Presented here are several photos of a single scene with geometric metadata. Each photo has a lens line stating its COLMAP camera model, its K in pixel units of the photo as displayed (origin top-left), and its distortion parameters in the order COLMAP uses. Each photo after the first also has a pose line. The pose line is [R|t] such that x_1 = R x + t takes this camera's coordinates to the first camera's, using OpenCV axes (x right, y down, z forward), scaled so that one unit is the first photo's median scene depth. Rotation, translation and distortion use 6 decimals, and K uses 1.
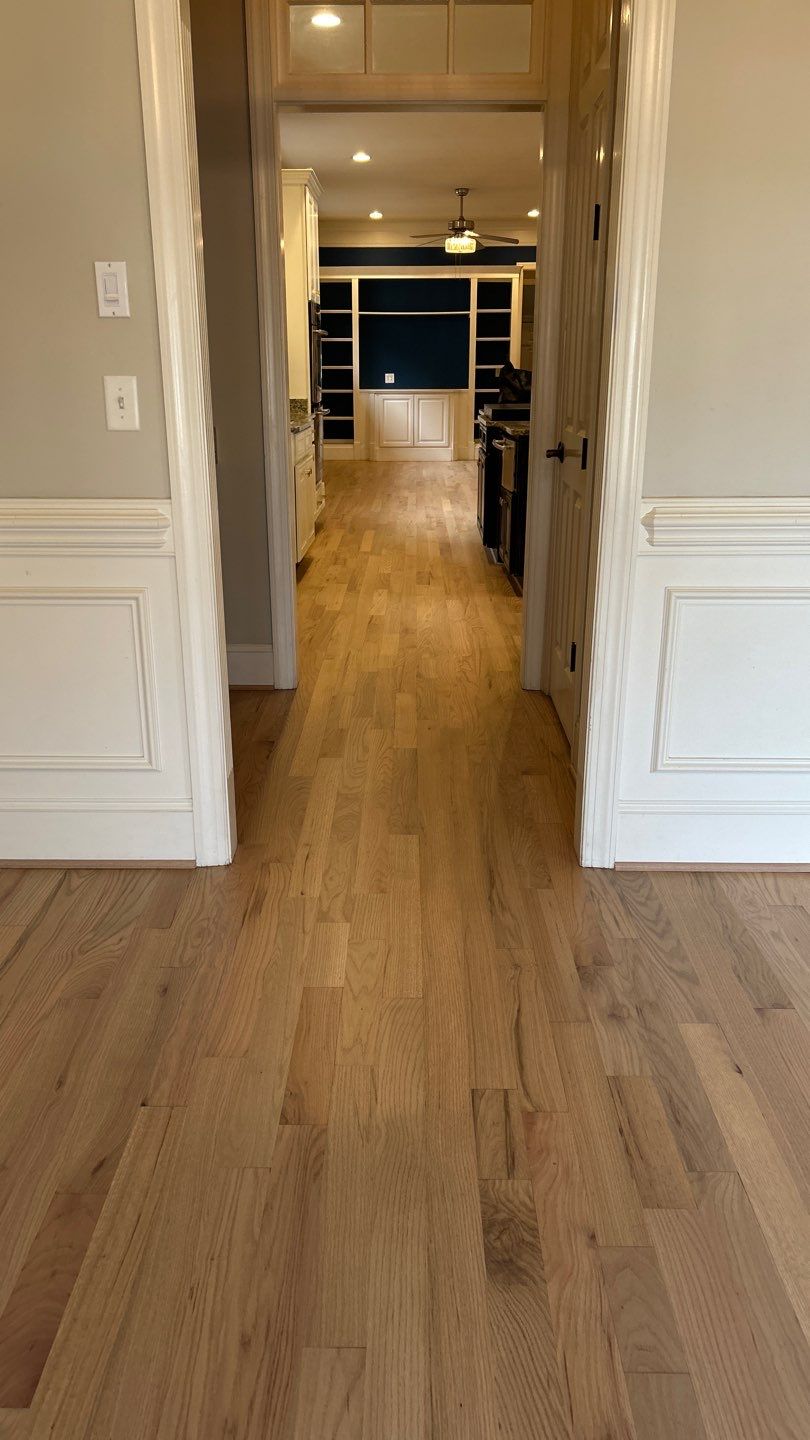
lens RADIAL K [[1078.7, 0, 394.0], [0, 1078.7, 726.6], [0, 0, 1]] dist [0.051817, -0.042149]
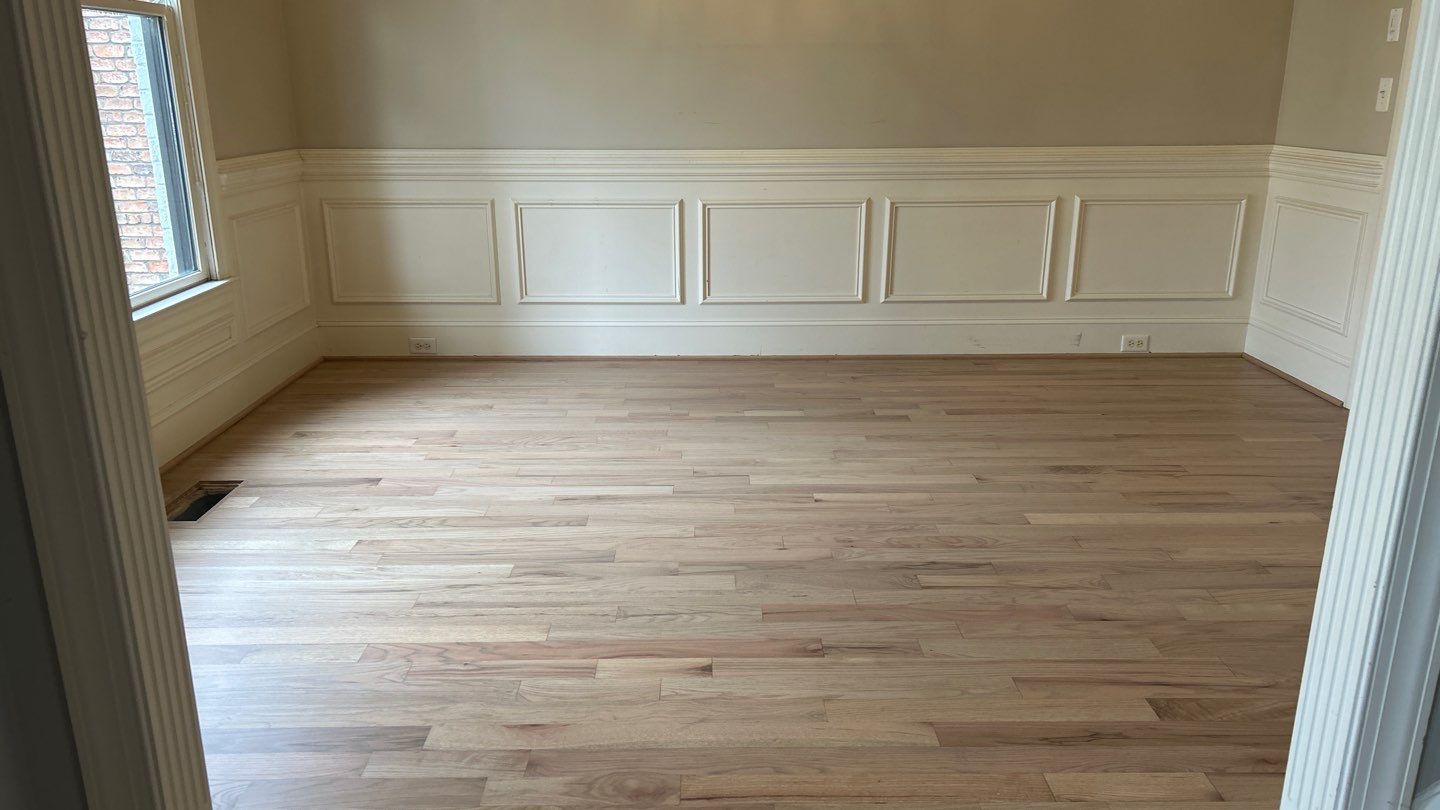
lens RADIAL K [[1078.7, 0, 709.4], [0, 1078.7, 407.1], [0, 0, 1]] dist [0.051817, -0.042149]
pose [[0.019234, 0.290137, -0.956792, 1.760147], [-0.315398, 0.909867, 0.269567, 0.000032], [0.948765, 0.296585, 0.109009, 0.019568]]
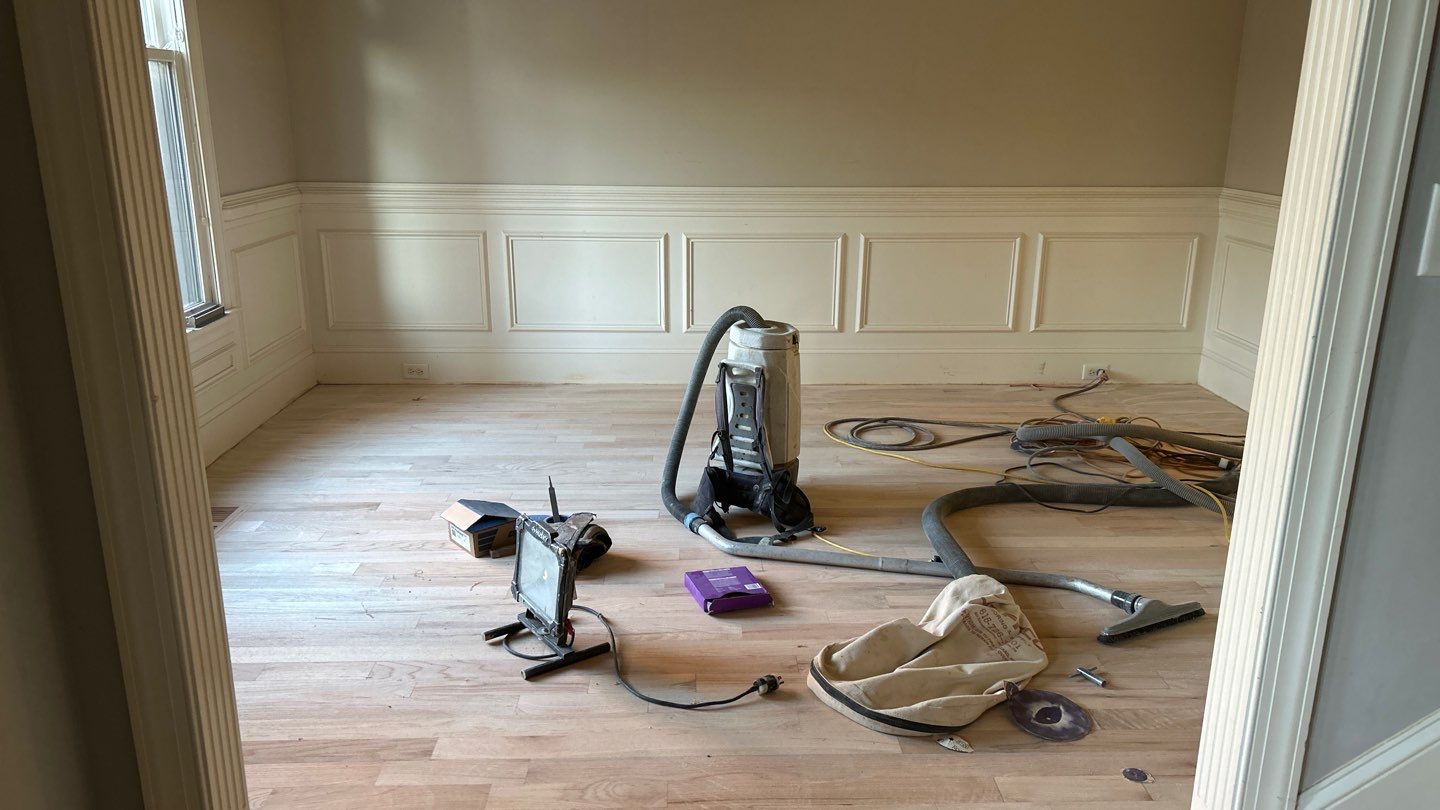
lens RADIAL K [[1082.8, 0, 720.0], [0, 1082.8, 405.0], [0, 0, 1]] dist [0.039394, -0.003034]
pose [[0.044508, 0.278244, -0.959479, 1.870439], [-0.324652, 0.912330, 0.249511, -0.062114], [0.944786, 0.300392, 0.130938, -0.008472]]
